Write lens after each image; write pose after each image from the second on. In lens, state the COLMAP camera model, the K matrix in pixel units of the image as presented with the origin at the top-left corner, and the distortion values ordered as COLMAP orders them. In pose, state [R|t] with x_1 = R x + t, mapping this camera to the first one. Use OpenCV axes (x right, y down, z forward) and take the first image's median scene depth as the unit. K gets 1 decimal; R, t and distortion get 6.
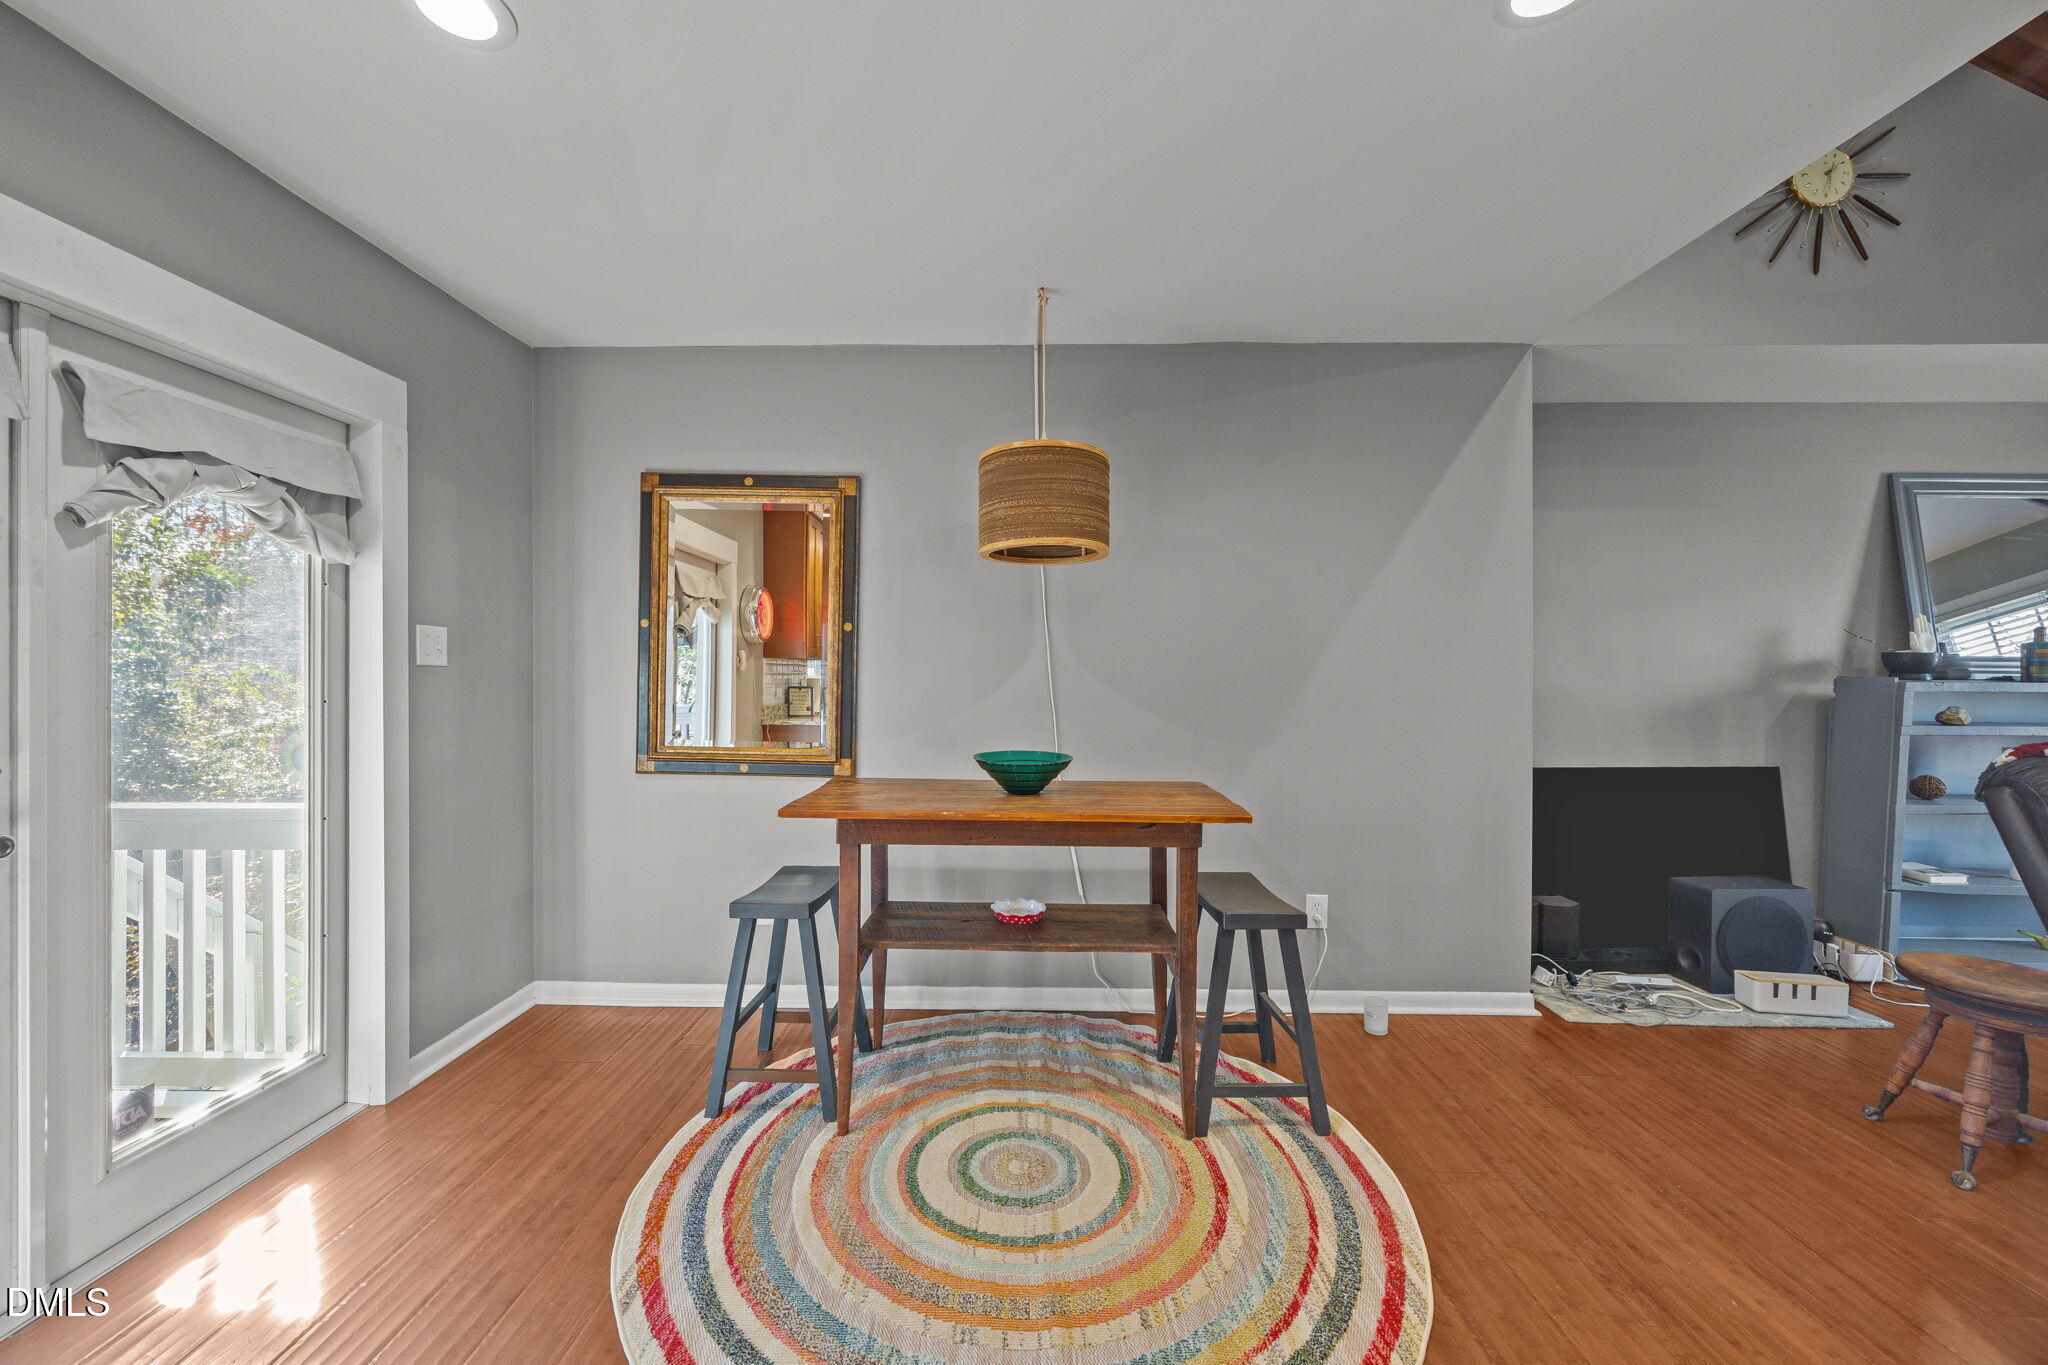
lens RADIAL K [[795.4, 0, 1012.9], [0, 795.4, 689.9], [0, 0, 1]] dist [-0.002768, -0.000072]
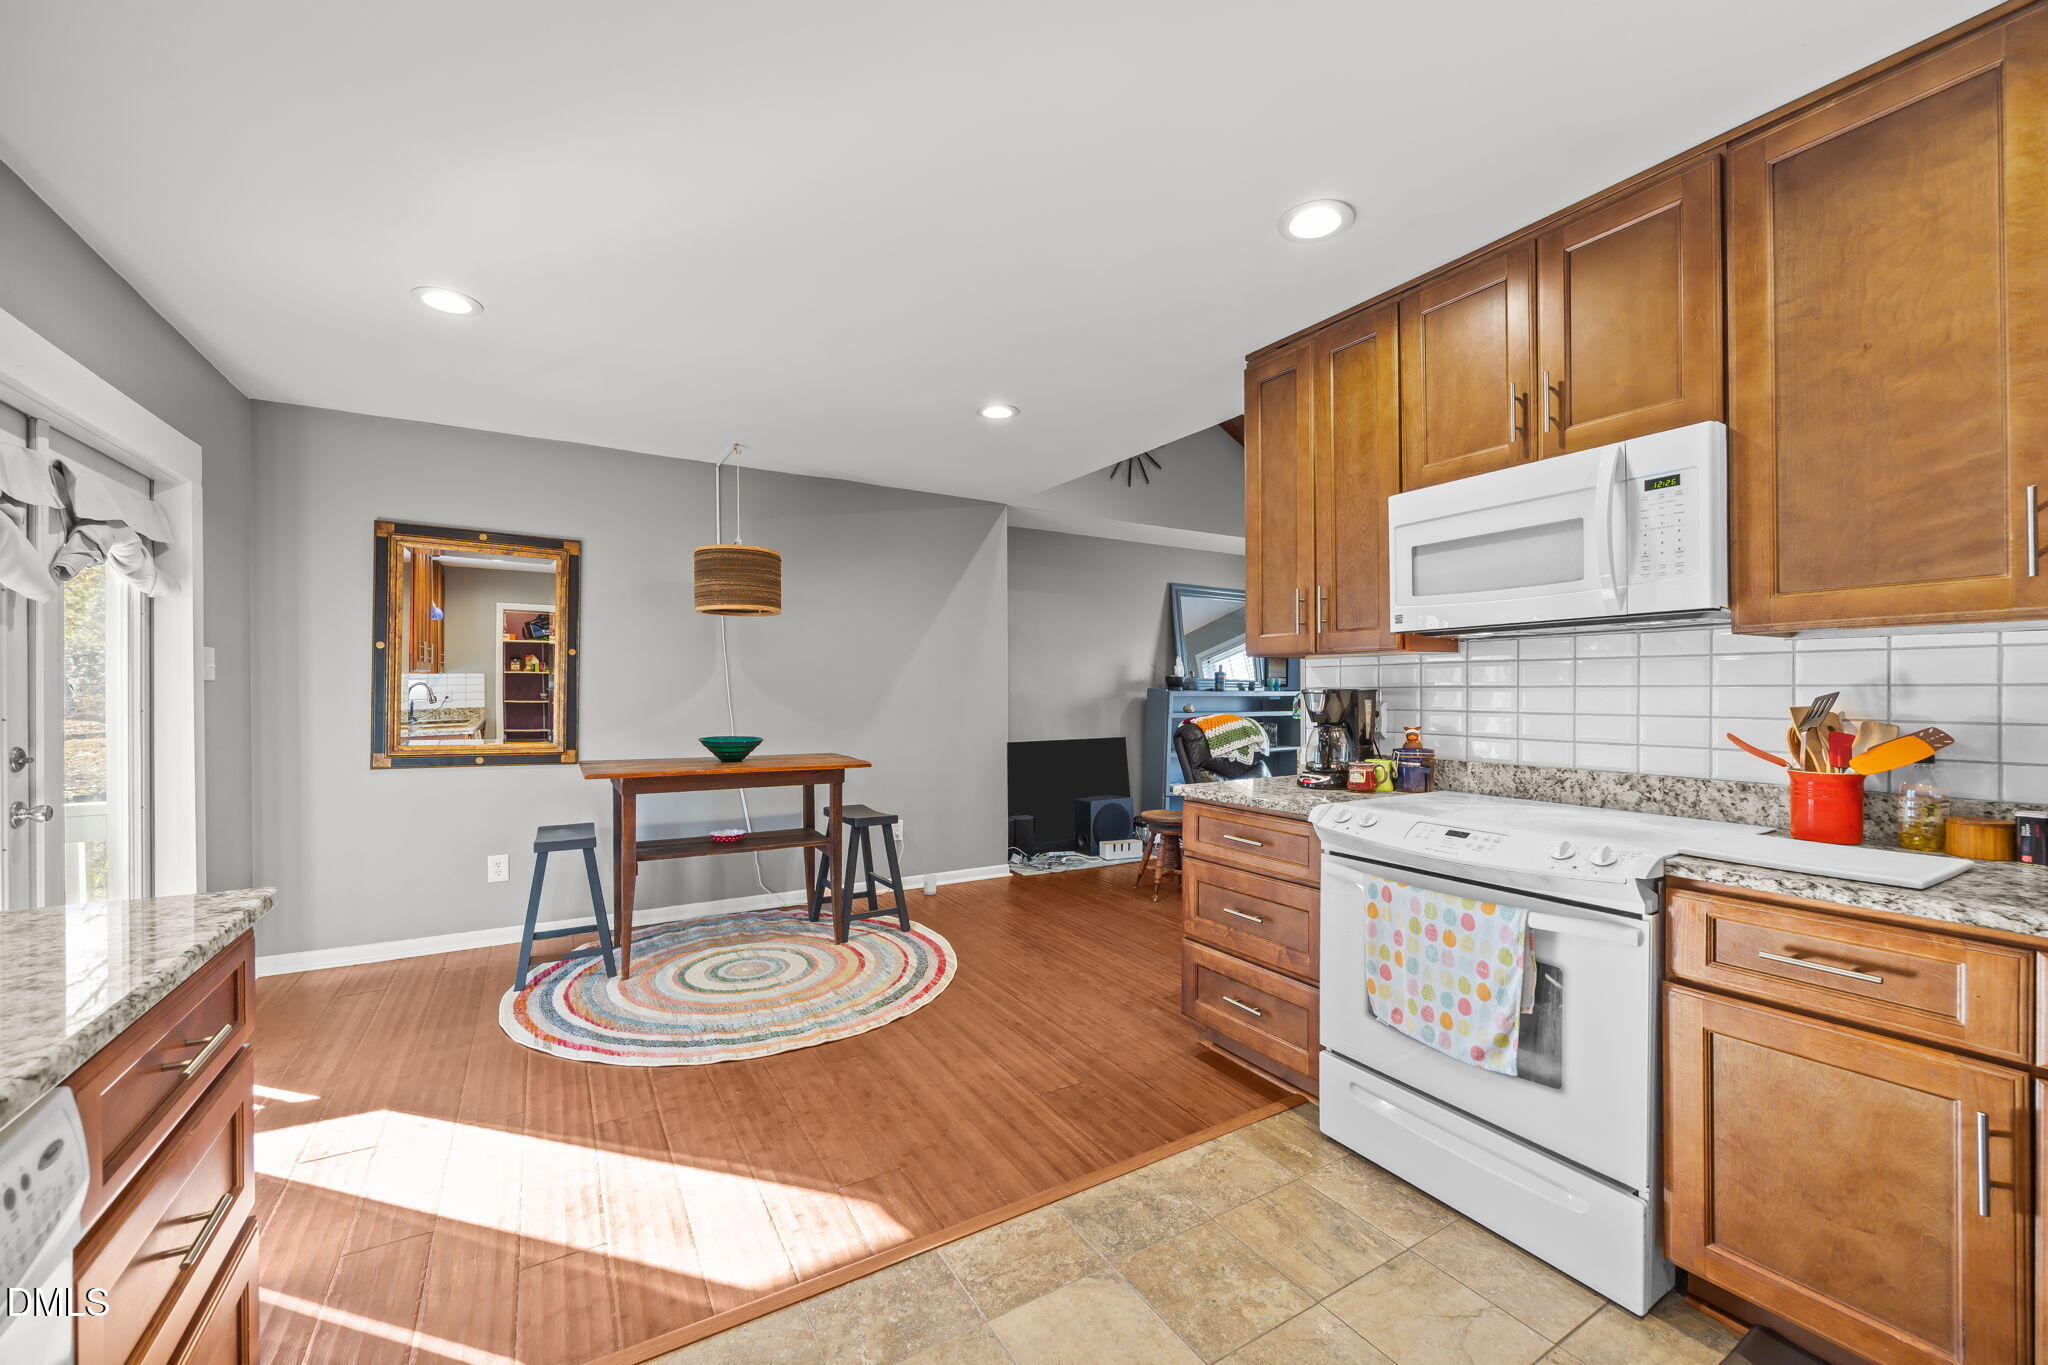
lens RADIAL K [[795.4, 0, 1012.9], [0, 795.4, 689.9], [0, 0, 1]] dist [-0.002768, -0.000072]
pose [[0.854822, -0.000591, 0.518920, -0.326443], [0.006864, 0.999925, -0.010168, 0.004511], [-0.518875, 0.012254, 0.854762, -0.658212]]
